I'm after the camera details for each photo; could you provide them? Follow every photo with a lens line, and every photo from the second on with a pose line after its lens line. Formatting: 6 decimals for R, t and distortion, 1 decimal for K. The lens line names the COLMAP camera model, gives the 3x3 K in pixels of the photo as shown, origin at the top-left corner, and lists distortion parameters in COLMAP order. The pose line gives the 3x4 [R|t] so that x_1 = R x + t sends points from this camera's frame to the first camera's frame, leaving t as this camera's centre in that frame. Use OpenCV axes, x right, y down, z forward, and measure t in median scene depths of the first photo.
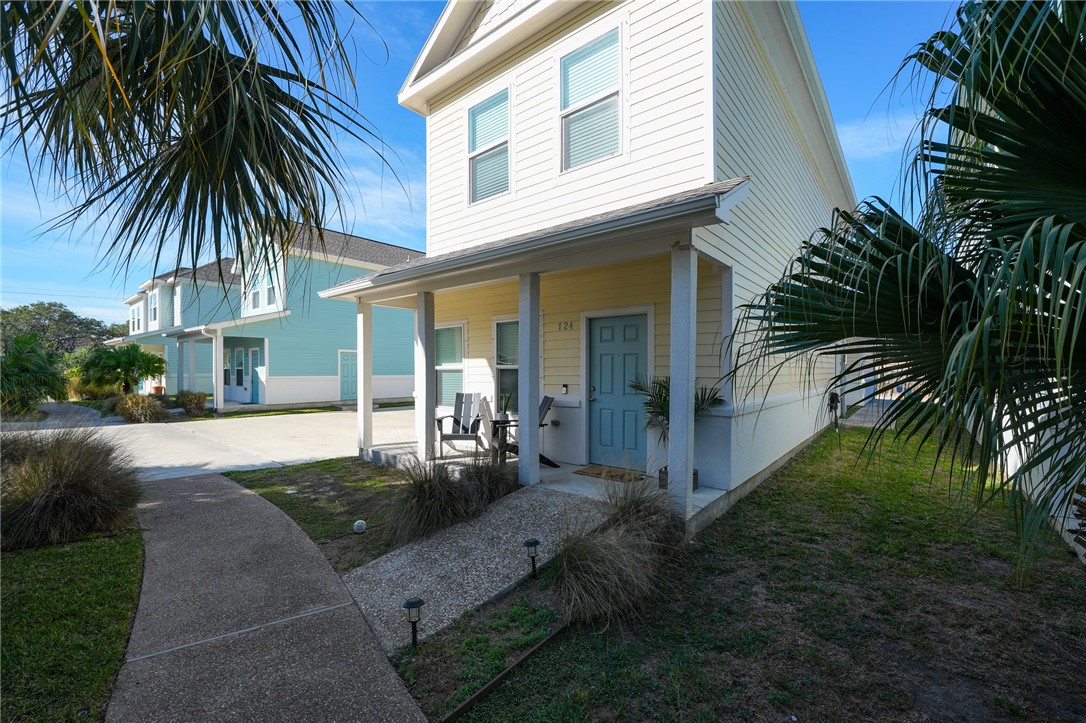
lens RADIAL K [[449.3, 0, 536.5], [0, 449.3, 360.2], [0, 0, 1]] dist [-0.002990, 0.000345]
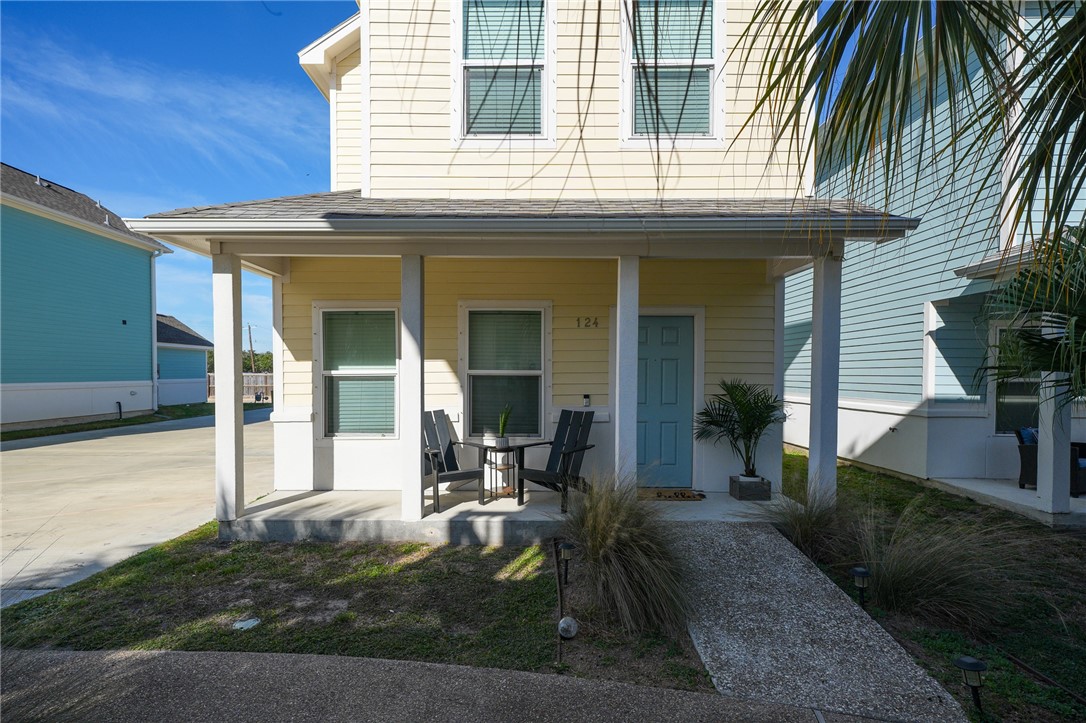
lens RADIAL K [[535.5, 0, 538.9], [0, 535.5, 370.4], [0, 0, 1]] dist [0.000429, 0.000343]
pose [[0.766127, 0.010921, 0.642596, -0.659591], [-0.014266, 0.999898, 0.000015, 0.011900], [-0.642530, -0.009179, 0.766205, 0.338403]]
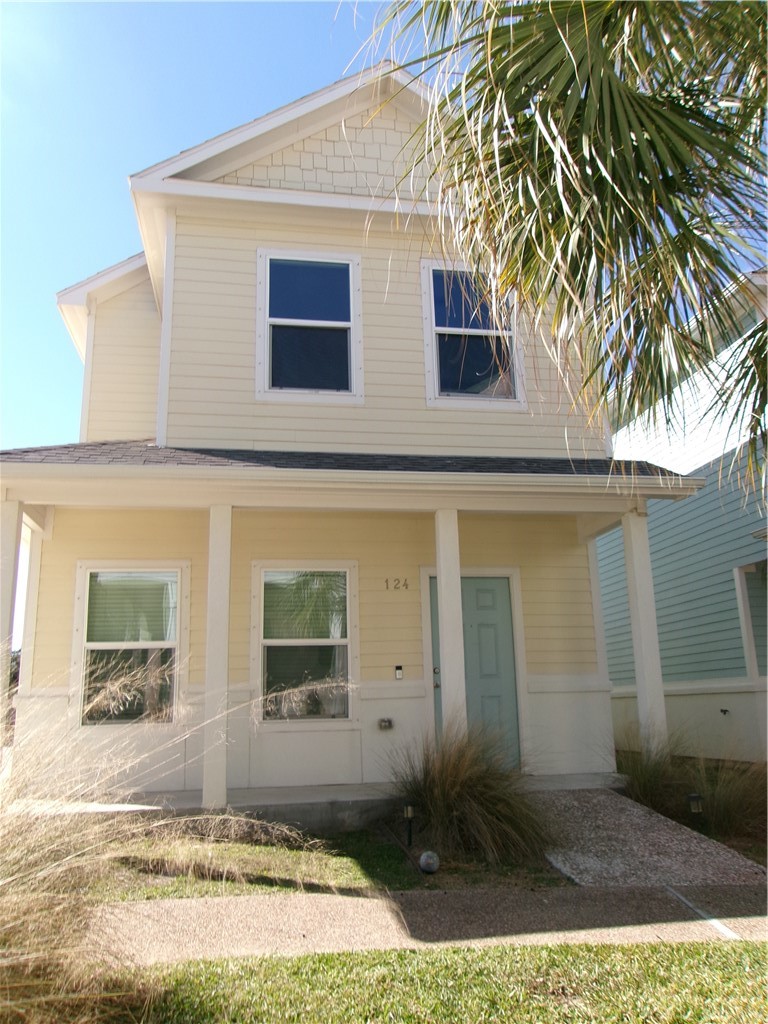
lens RADIAL K [[791.7, 0, 387.6], [0, 791.7, 514.0], [0, 0, 1]] dist [-0.003731, -0.002738]
pose [[0.643796, 0.171434, 0.745746, -0.980392], [0.016114, 0.971327, -0.237202, 0.124708], [-0.765028, 0.164727, 0.622574, 0.206809]]
